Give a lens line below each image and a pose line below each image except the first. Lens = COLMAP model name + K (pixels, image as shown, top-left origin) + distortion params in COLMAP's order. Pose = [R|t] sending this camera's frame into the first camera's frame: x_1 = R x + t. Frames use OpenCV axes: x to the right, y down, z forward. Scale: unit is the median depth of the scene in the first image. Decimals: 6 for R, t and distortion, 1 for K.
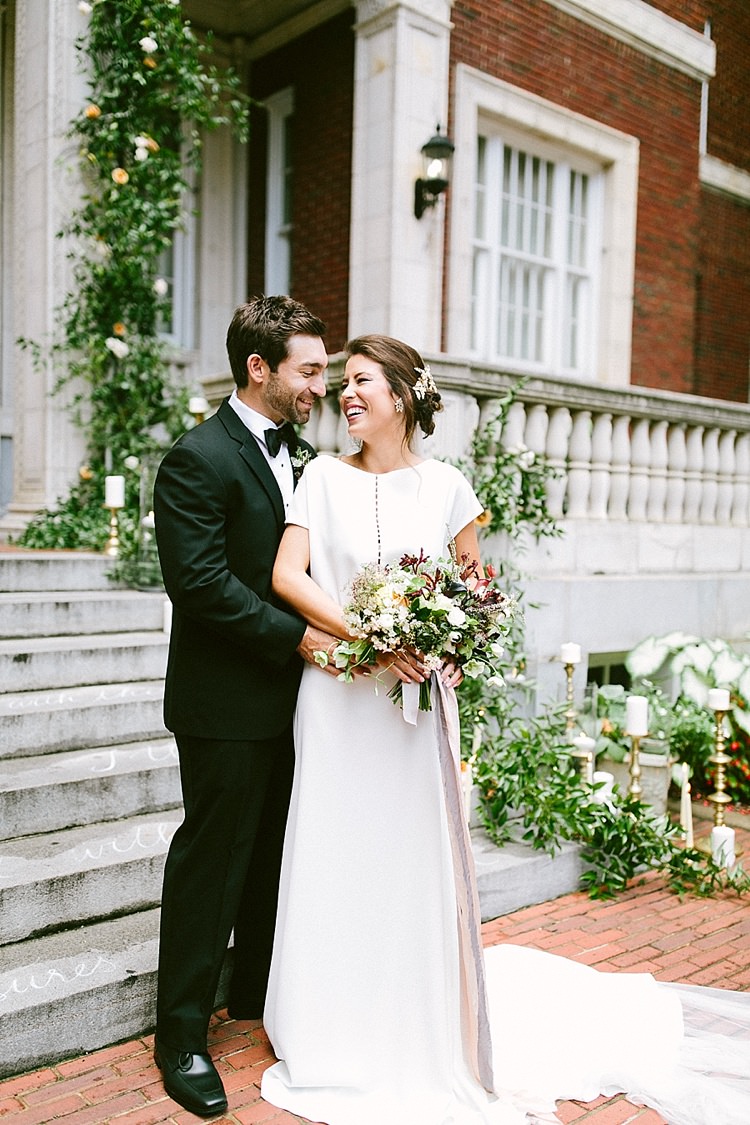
lens RADIAL K [[1046.9, 0, 360.9], [0, 1046.9, 554.4], [0, 0, 1]] dist [0.099740, -0.111233]
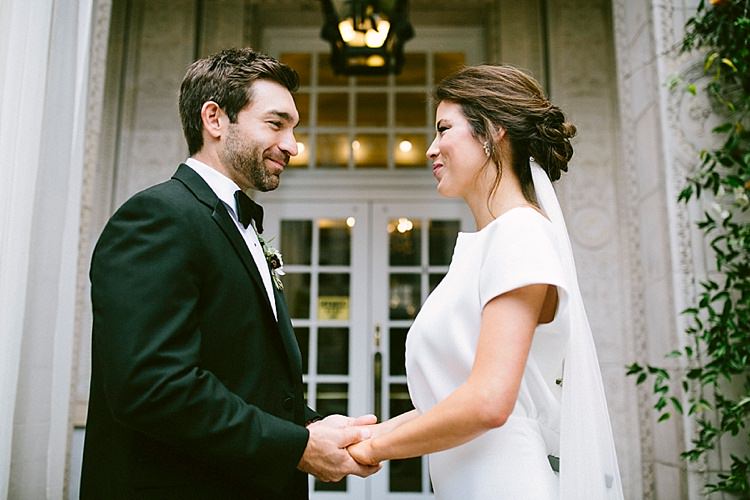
lens RADIAL K [[744.6, 0, 375.0], [0, 744.6, 250.0], [0, 0, 1]] dist [-0.007185, -0.009803]
pose [[0.748306, -0.145804, -0.647132, -0.142185], [-0.007352, 0.973663, -0.227875, -0.168907], [0.663313, 0.175278, 0.727526, 0.567889]]
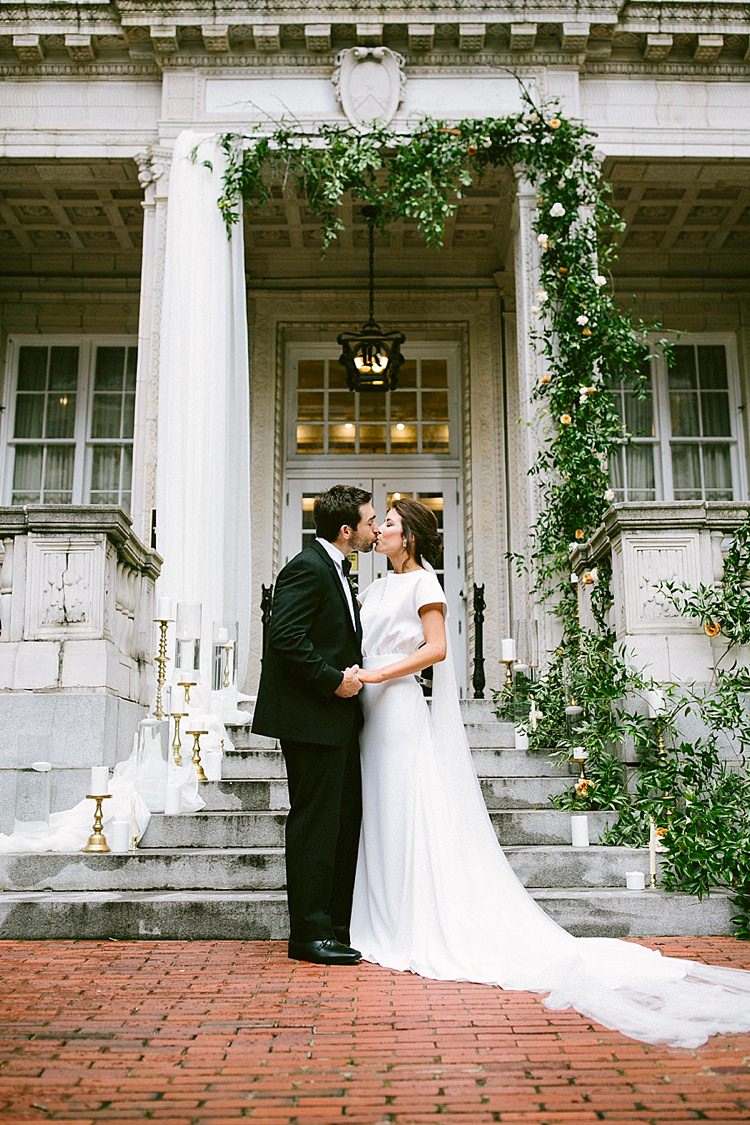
lens RADIAL K [[1116.9, 0, 392.2], [0, 1116.9, 532.1], [0, 0, 1]] dist [-0.007185, -0.009803]
pose [[0.766217, -0.165494, -0.620906, 0.425740], [0.004948, 0.967757, -0.251837, 0.115738], [0.642563, 0.189889, 0.742330, -0.114681]]
